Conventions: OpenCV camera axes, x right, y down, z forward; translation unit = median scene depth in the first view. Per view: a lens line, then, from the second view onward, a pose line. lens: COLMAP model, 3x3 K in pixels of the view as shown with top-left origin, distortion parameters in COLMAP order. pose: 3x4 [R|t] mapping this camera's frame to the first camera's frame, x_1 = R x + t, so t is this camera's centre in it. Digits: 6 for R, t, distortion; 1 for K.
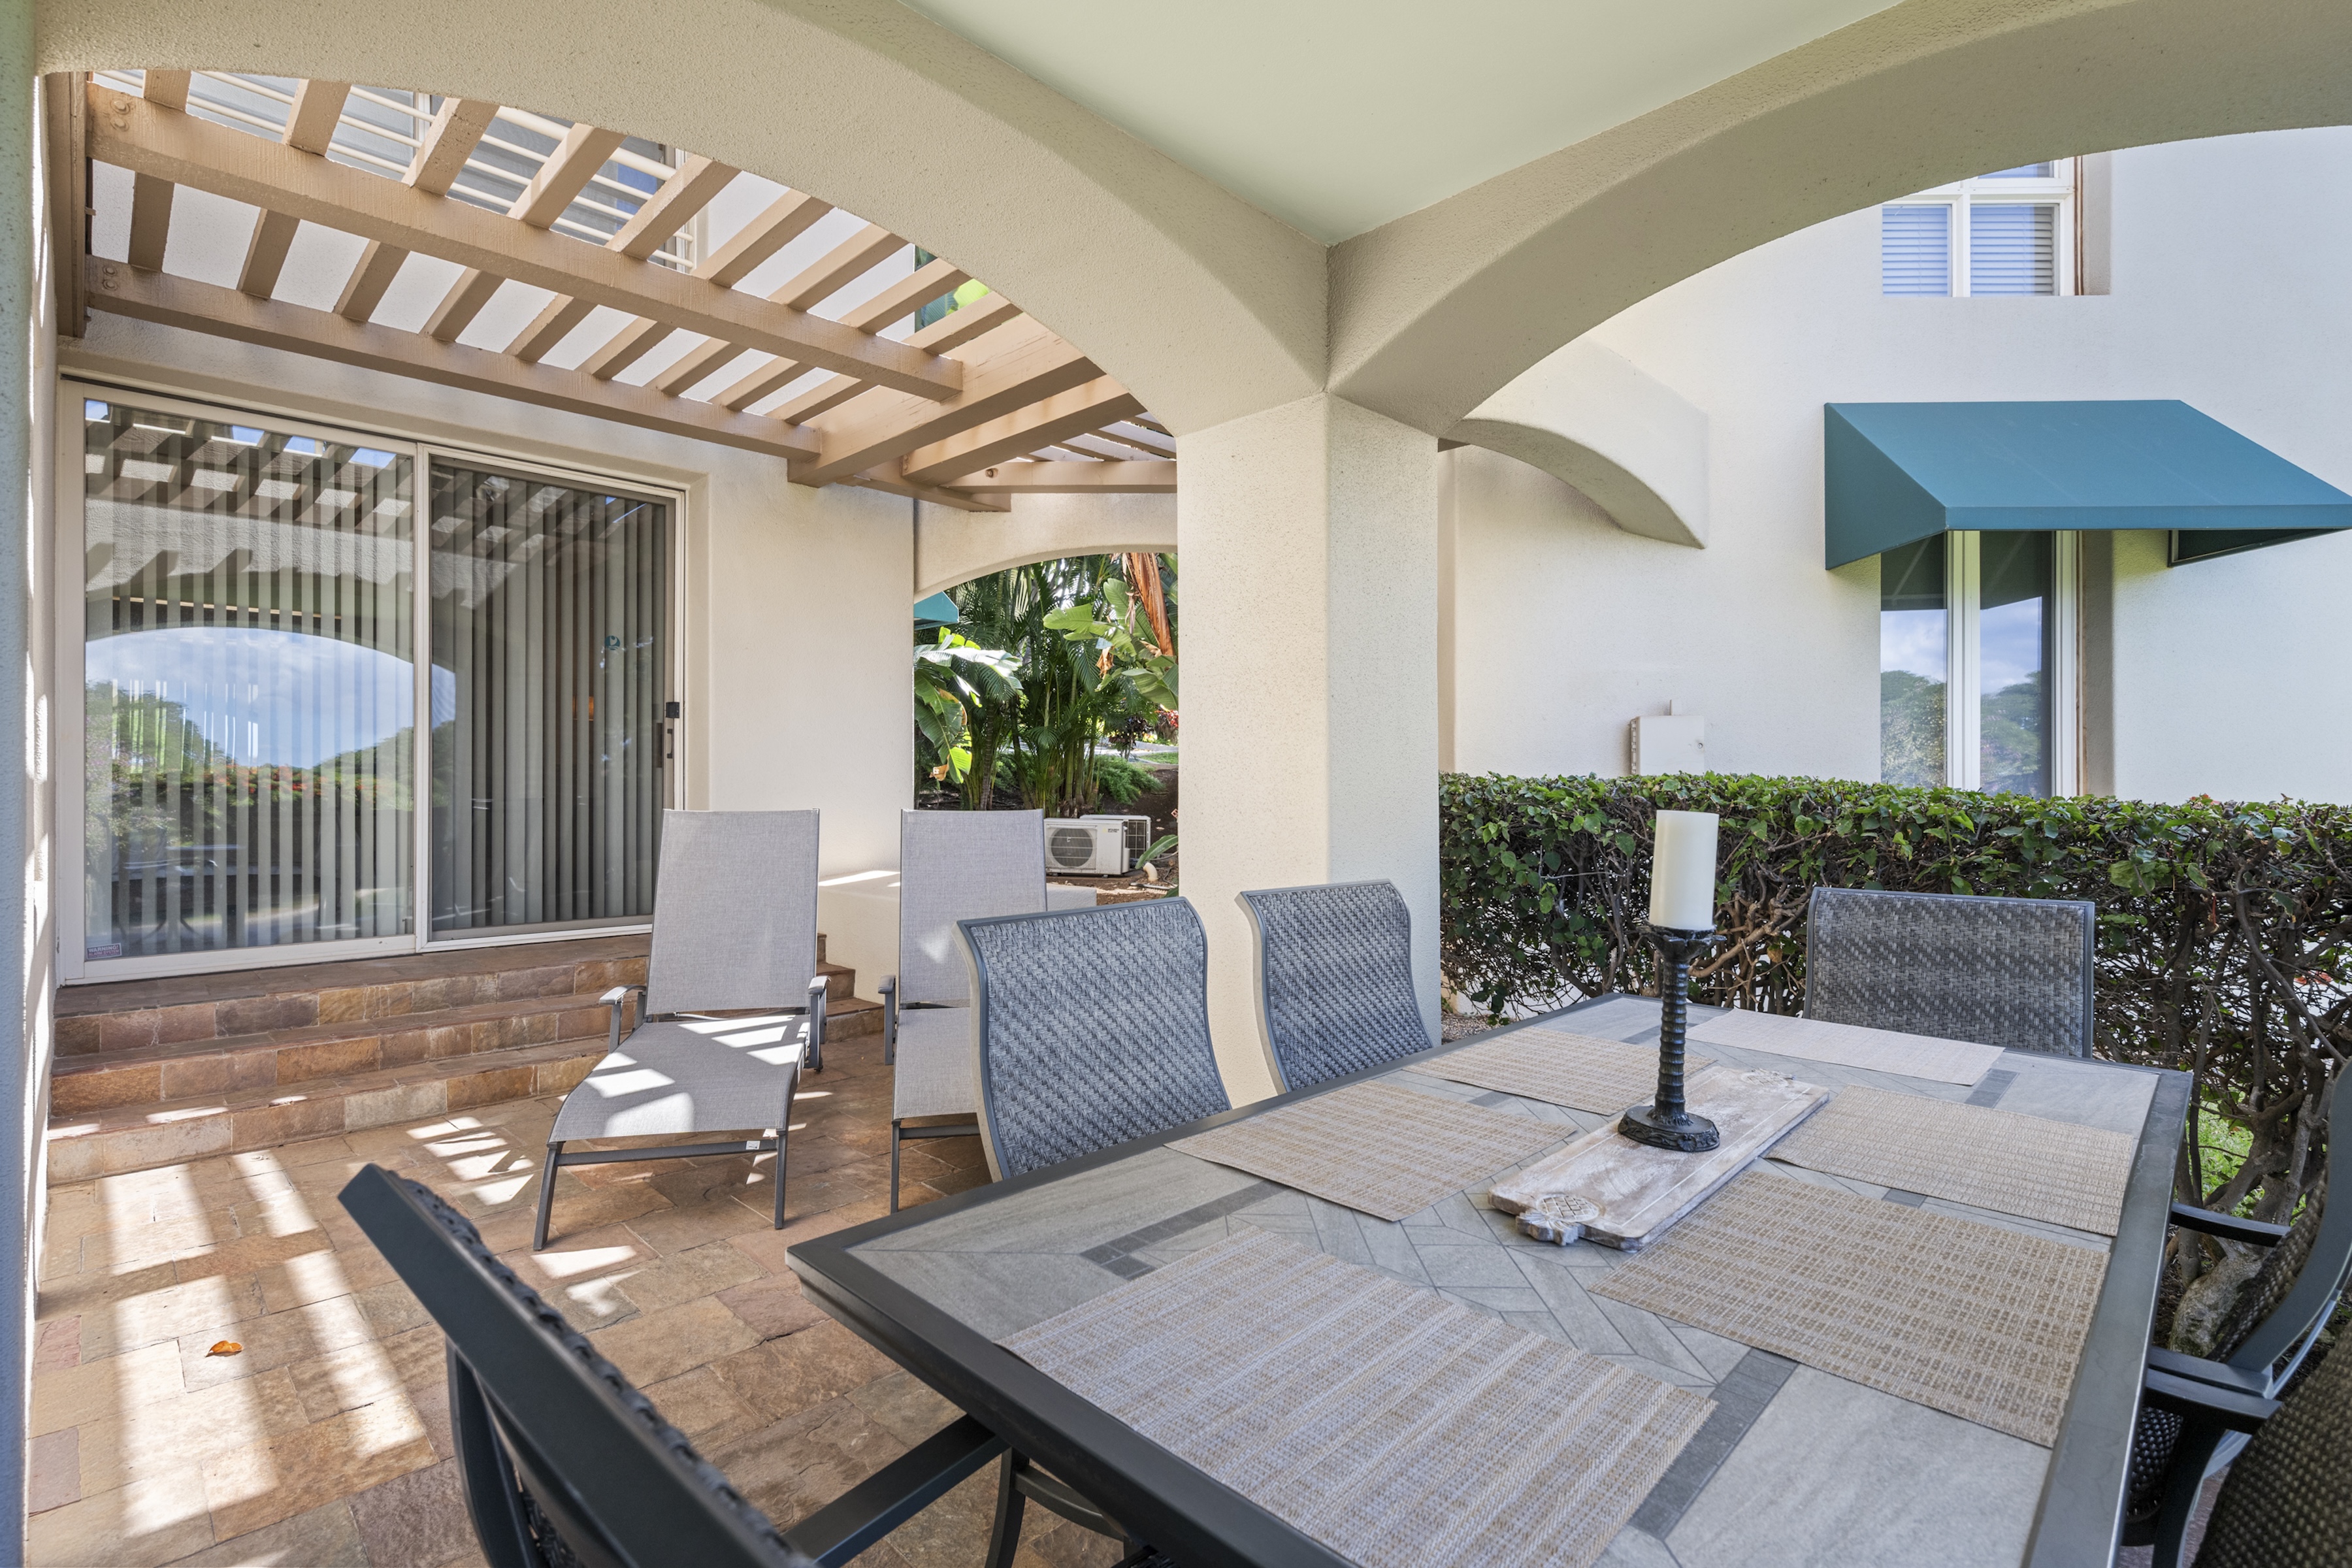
lens RADIAL K [[1084.8, 0, 1178.4], [0, 1084.8, 777.2], [0, 0, 1]] dist [0.004899, -0.001417]
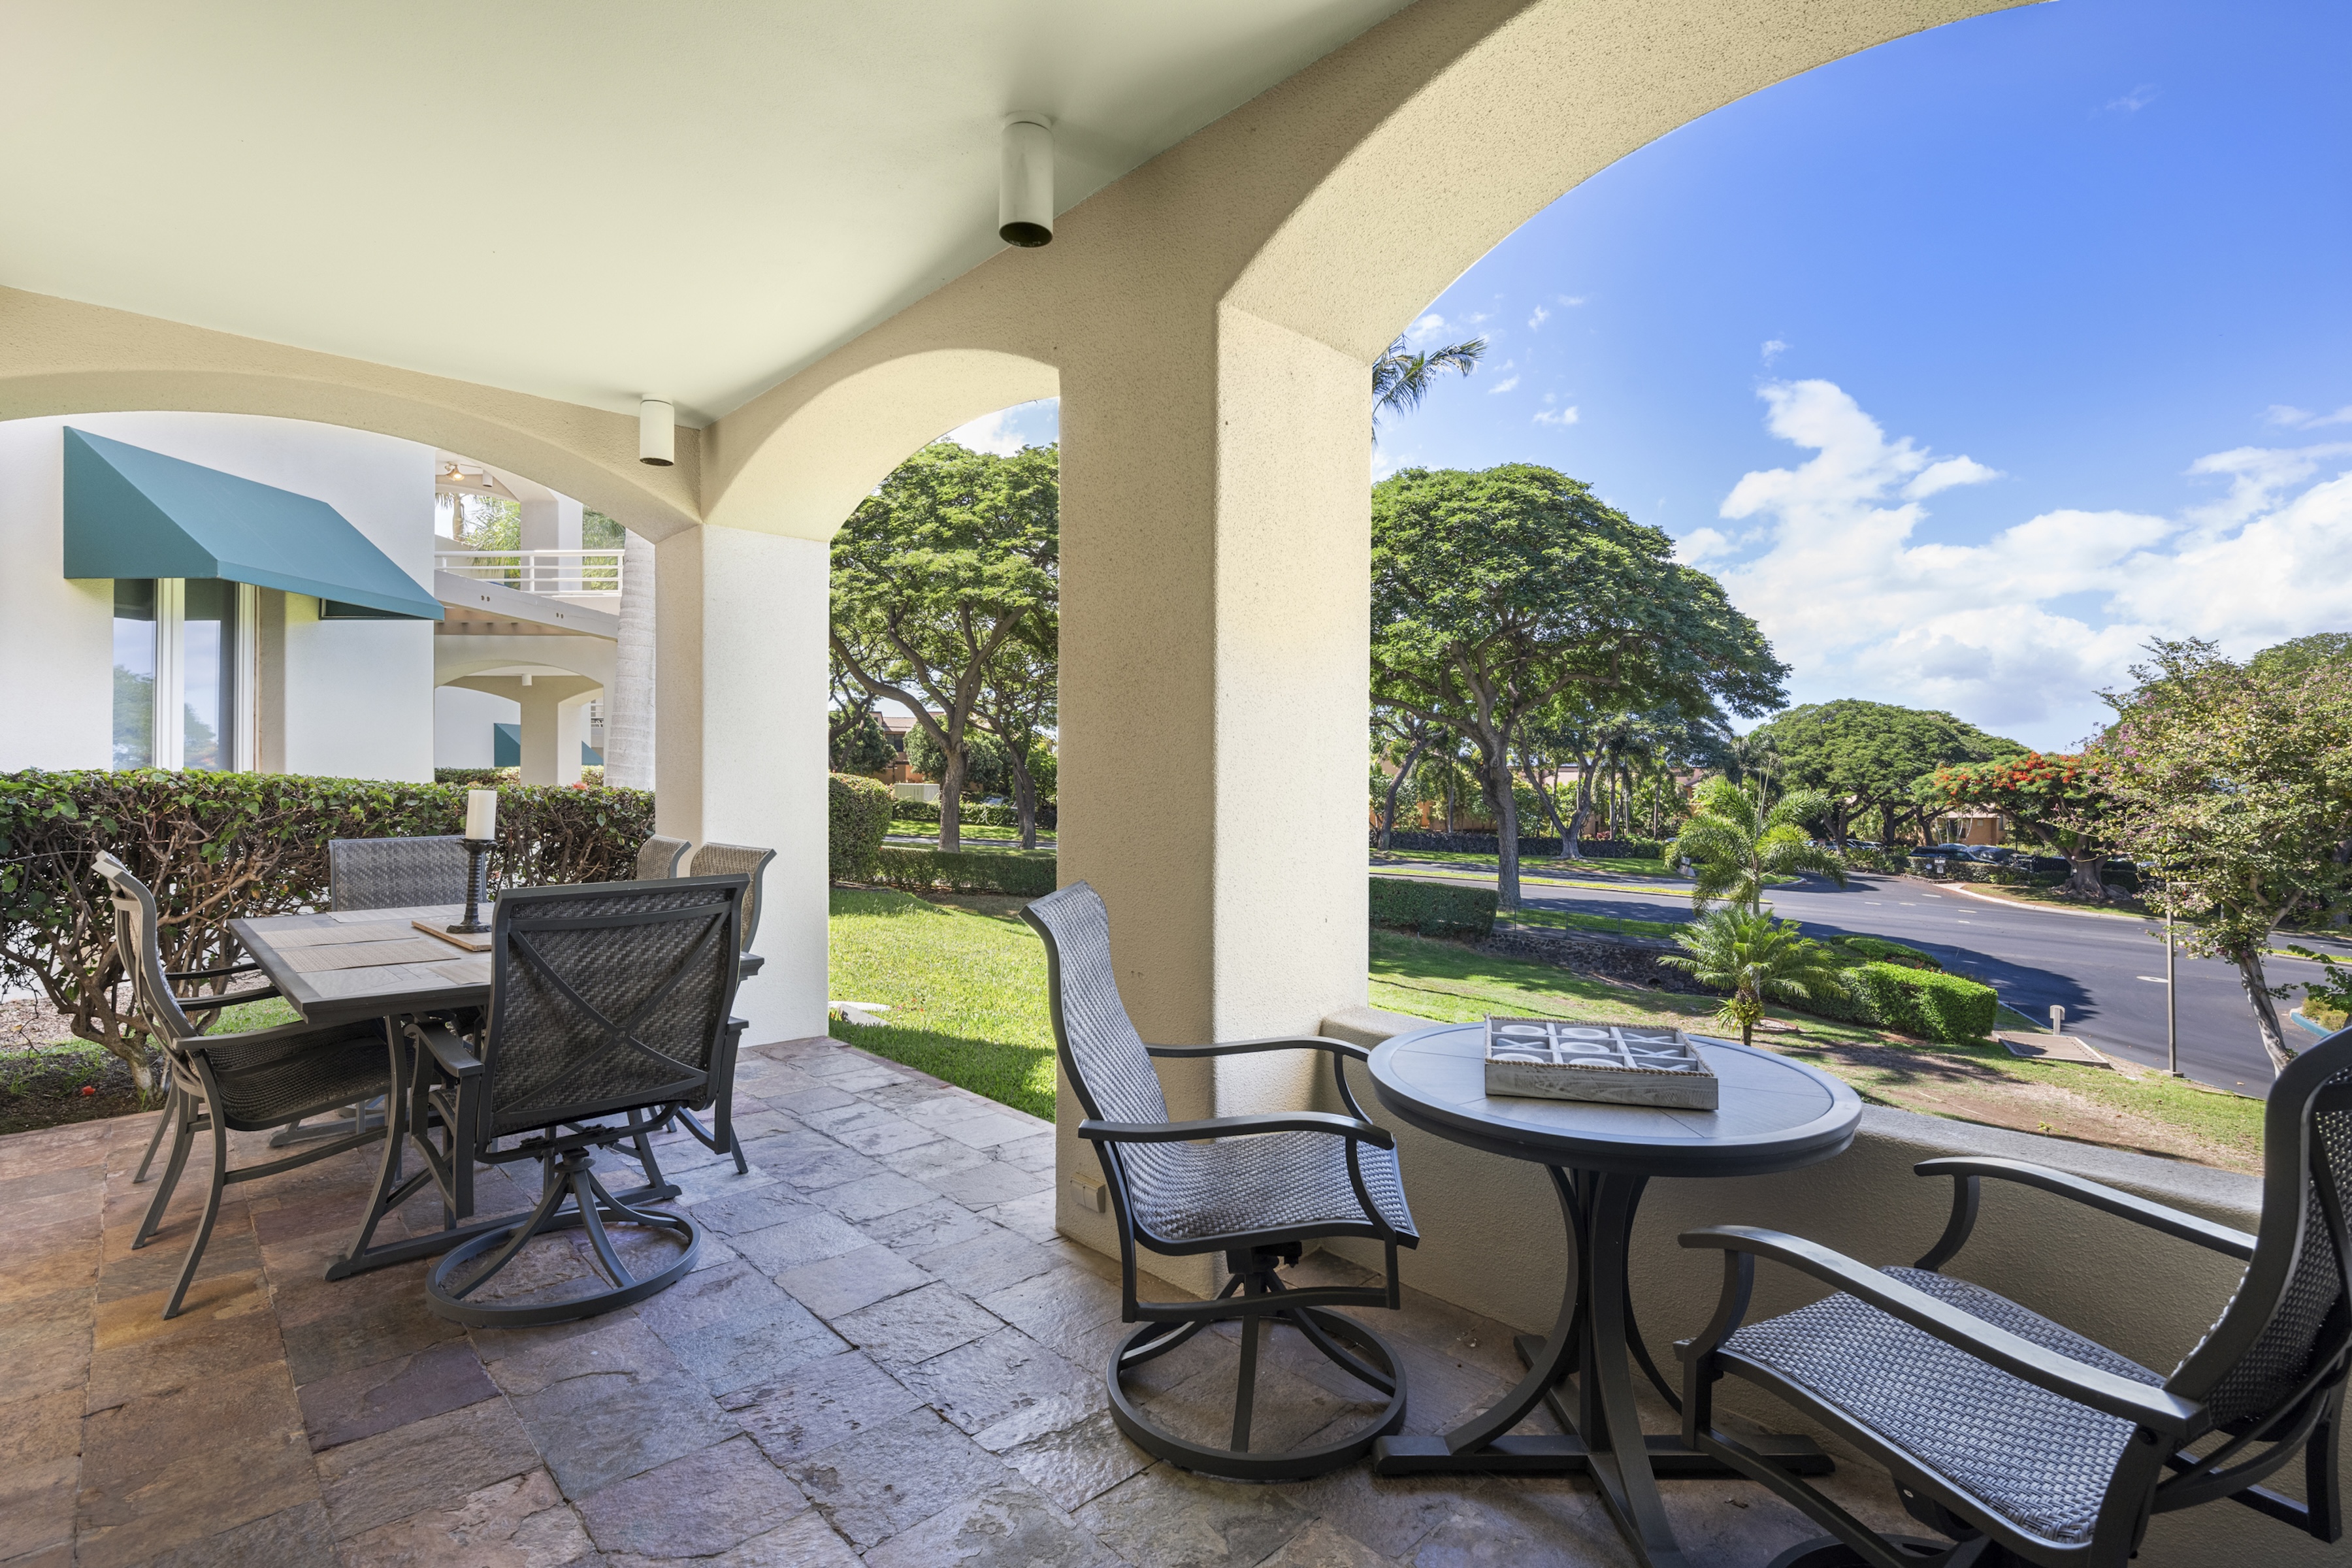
lens RADIAL K [[1084.8, 0, 1180.8], [0, 1084.8, 771.1], [0, 0, 1]] dist [0.004899, -0.001417]
pose [[0.018710, 0.000372, 0.999825, -0.874769], [-0.007997, 0.999968, -0.000223, -0.010488], [-0.999793, -0.007991, 0.018712, -0.263004]]
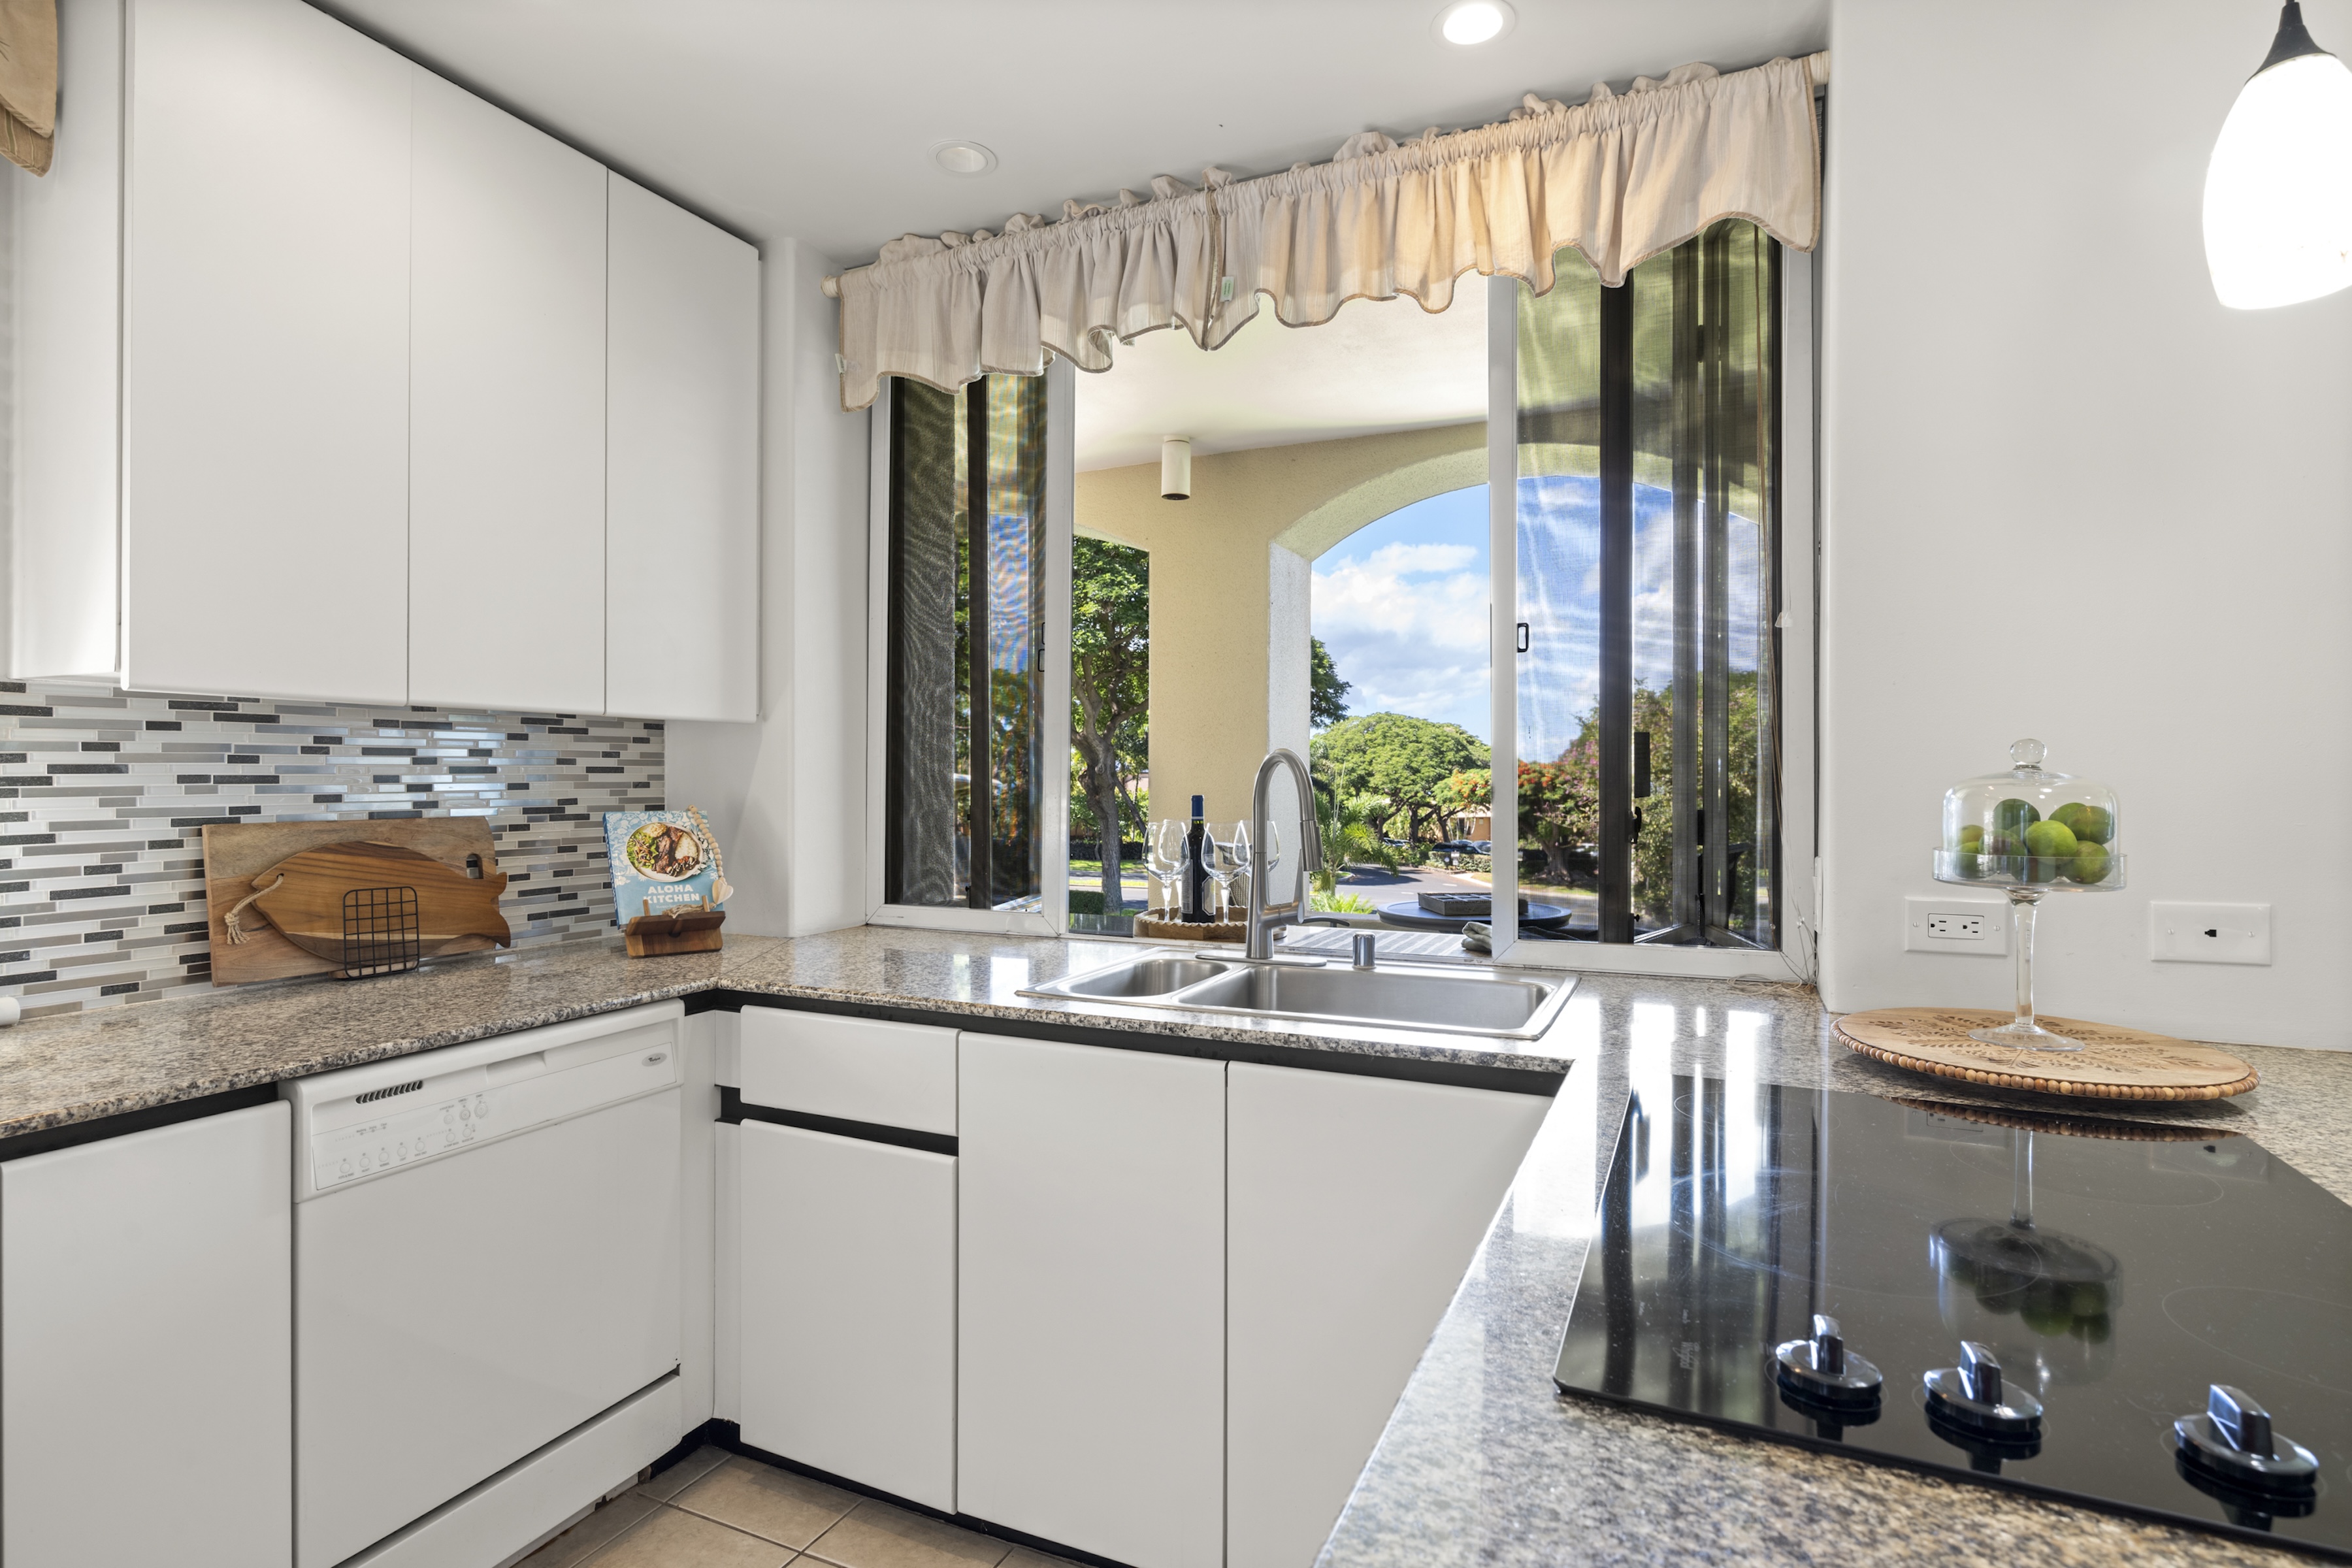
lens RADIAL K [[1160.9, 0, 1179.3], [0, 1160.9, 781.7], [0, 0, 1]] dist [-0.000208, 0.000082]
pose [[-0.355060, -0.001767, 0.934842, -1.654853], [-0.003292, 0.999994, 0.000639, -0.012325], [-0.934838, -0.002850, -0.355063, 0.498967]]
